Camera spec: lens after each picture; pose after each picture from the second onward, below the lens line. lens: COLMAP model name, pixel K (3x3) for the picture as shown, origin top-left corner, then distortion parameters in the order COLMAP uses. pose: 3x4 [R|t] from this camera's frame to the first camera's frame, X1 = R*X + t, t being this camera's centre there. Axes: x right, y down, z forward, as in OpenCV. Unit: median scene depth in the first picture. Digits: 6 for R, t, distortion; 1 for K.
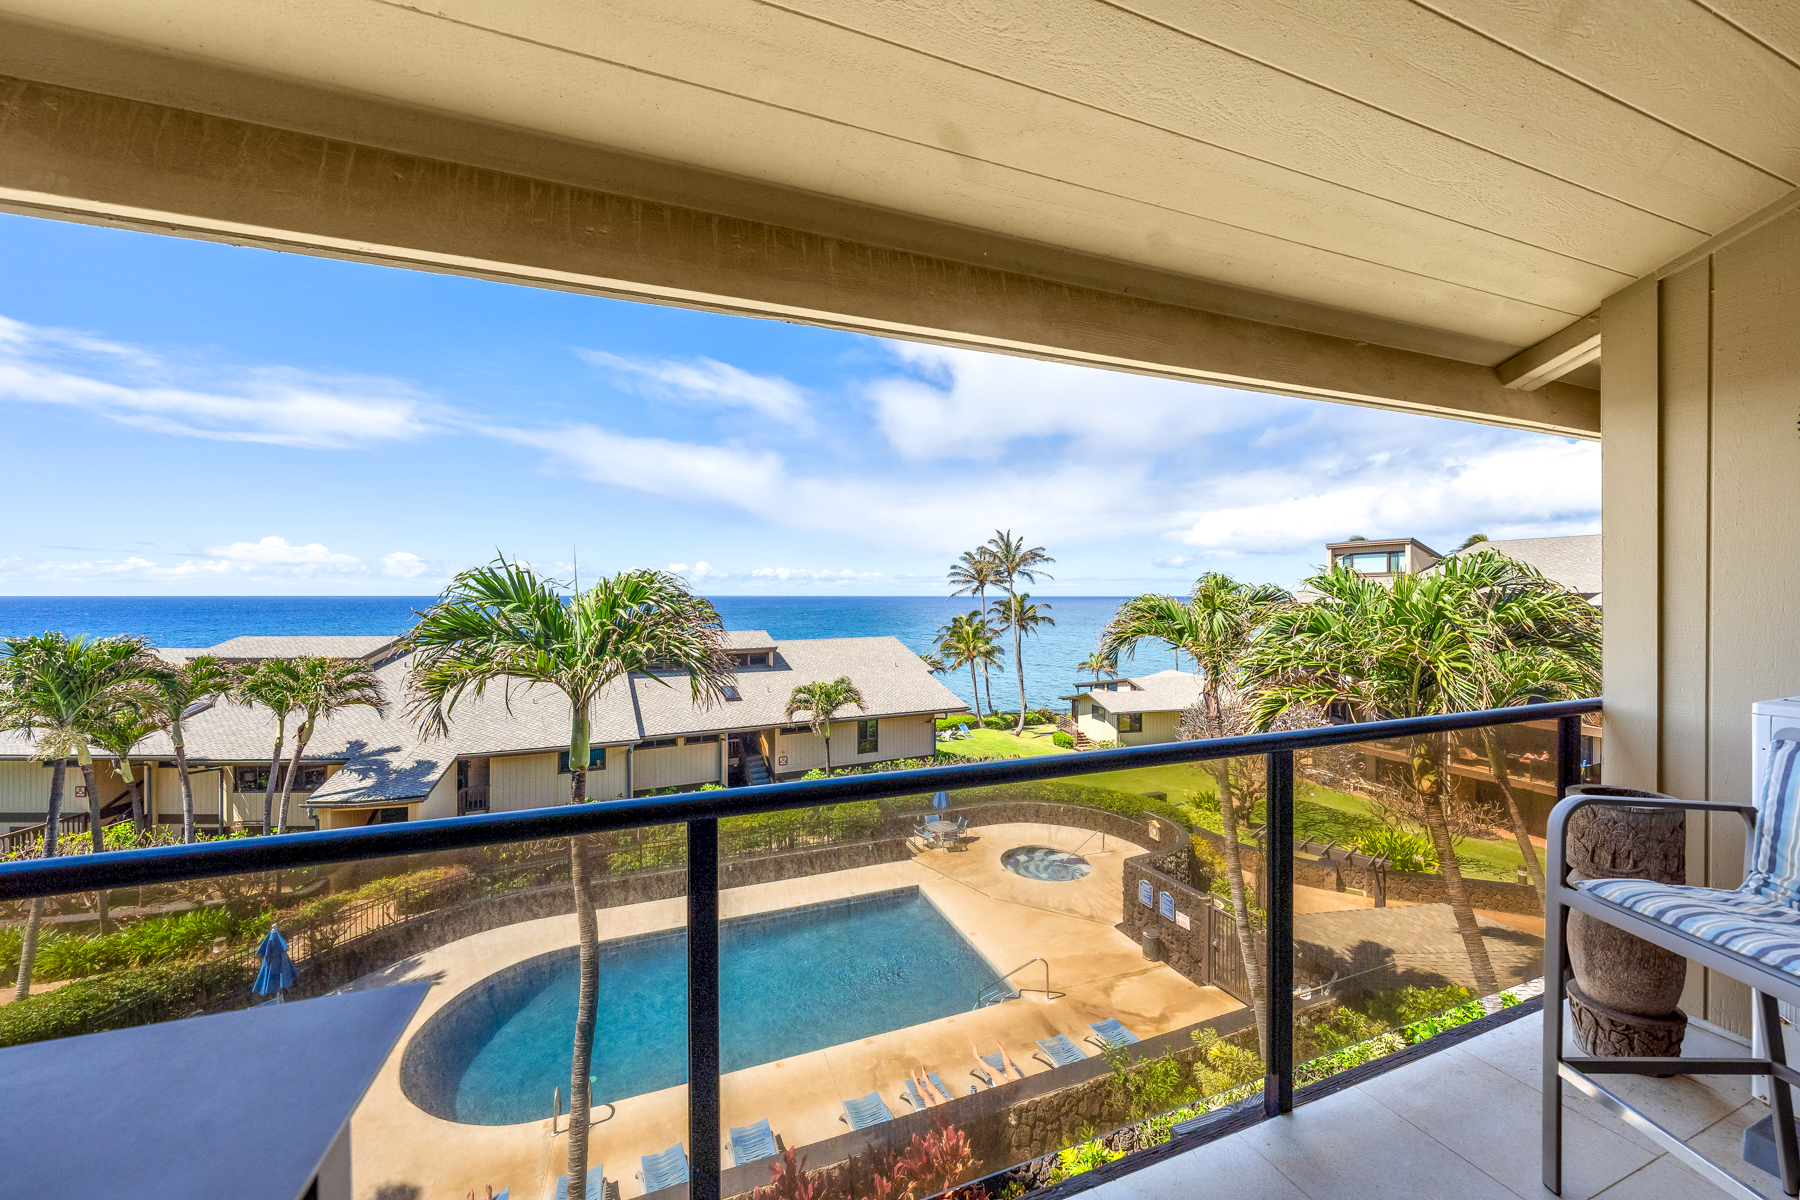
lens RADIAL K [[652.3, 0, 892.6], [0, 652.3, 596.1], [0, 0, 1]] dist [-0.004431, 0.000188]
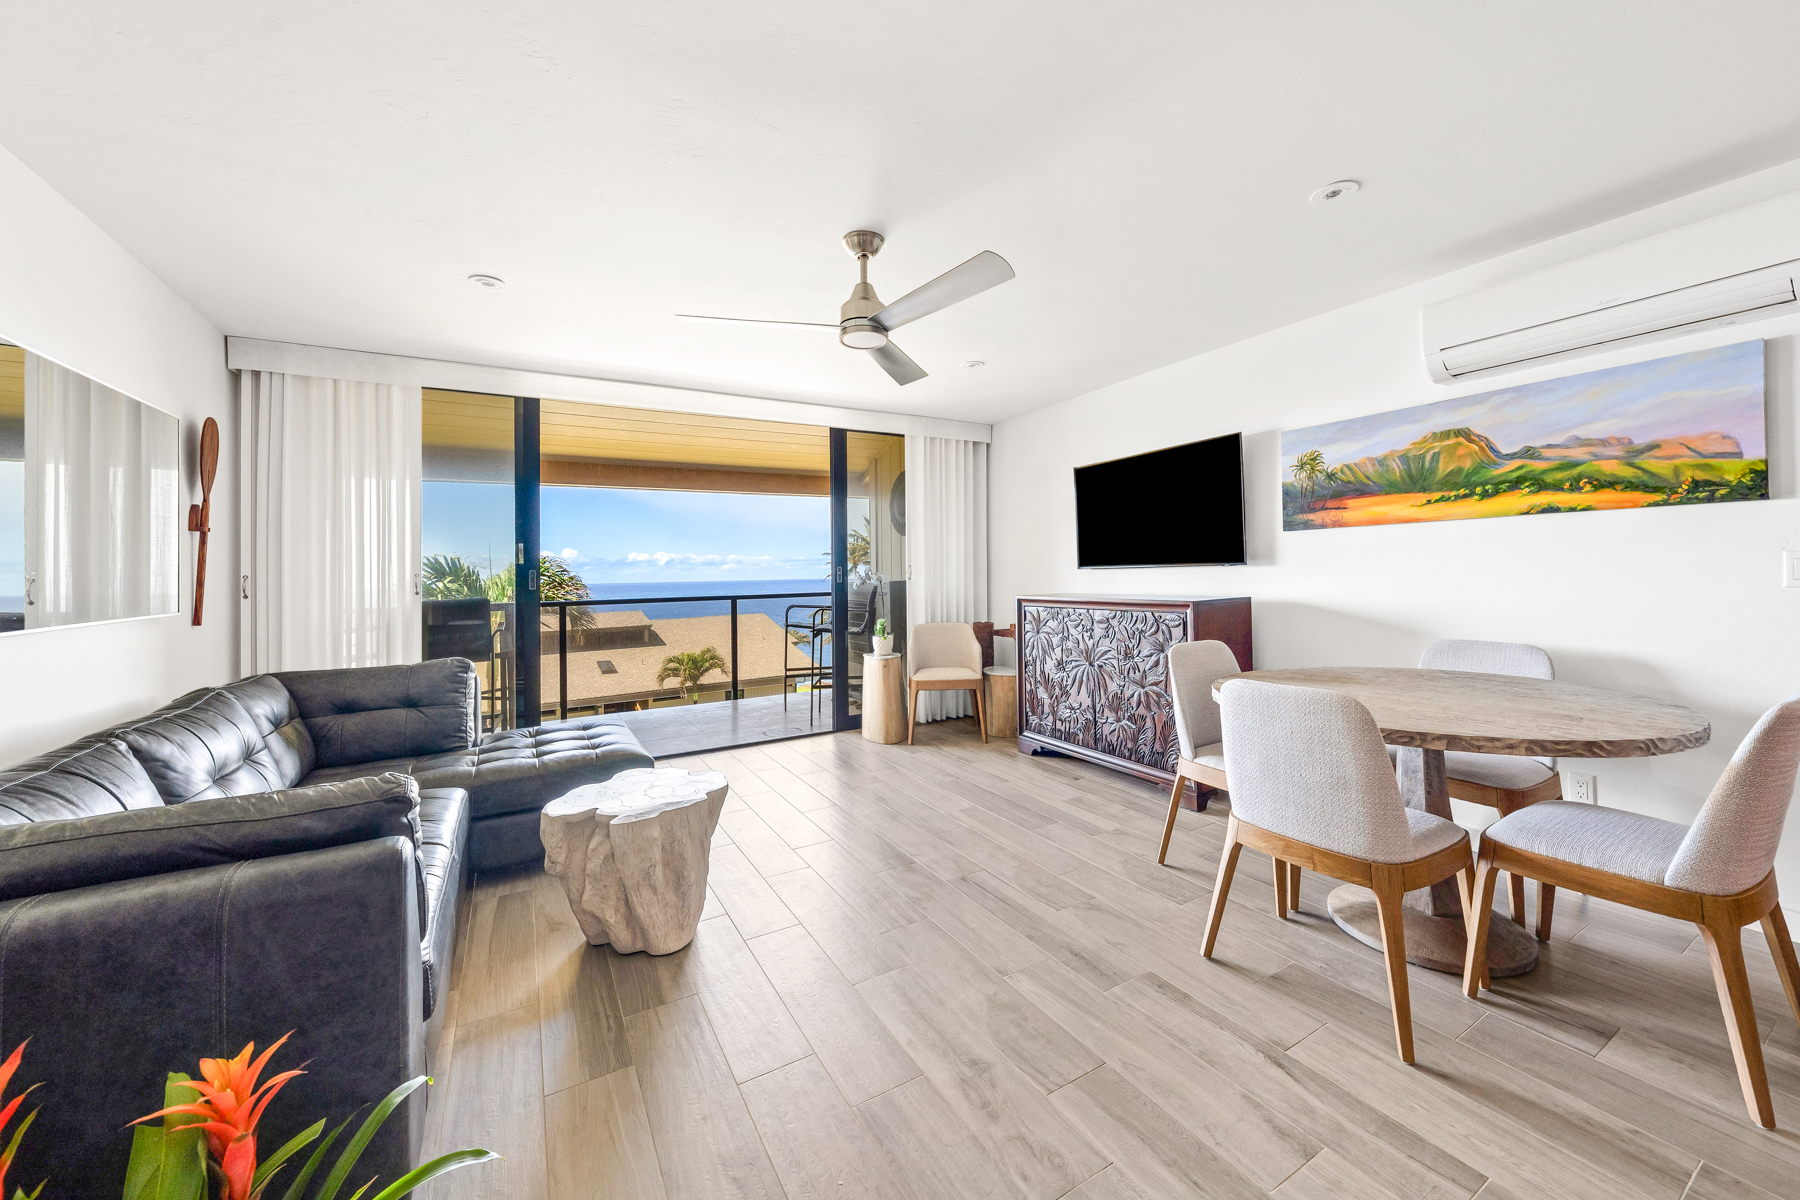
lens RADIAL K [[652.3, 0, 891.6], [0, 652.3, 551.5], [0, 0, 1]] dist [-0.004431, 0.000188]
pose [[0.987795, -0.015837, 0.154955, 0.065815], [0.022290, 0.998951, -0.039990, 0.008173], [-0.154159, 0.042956, 0.987112, -0.190854]]
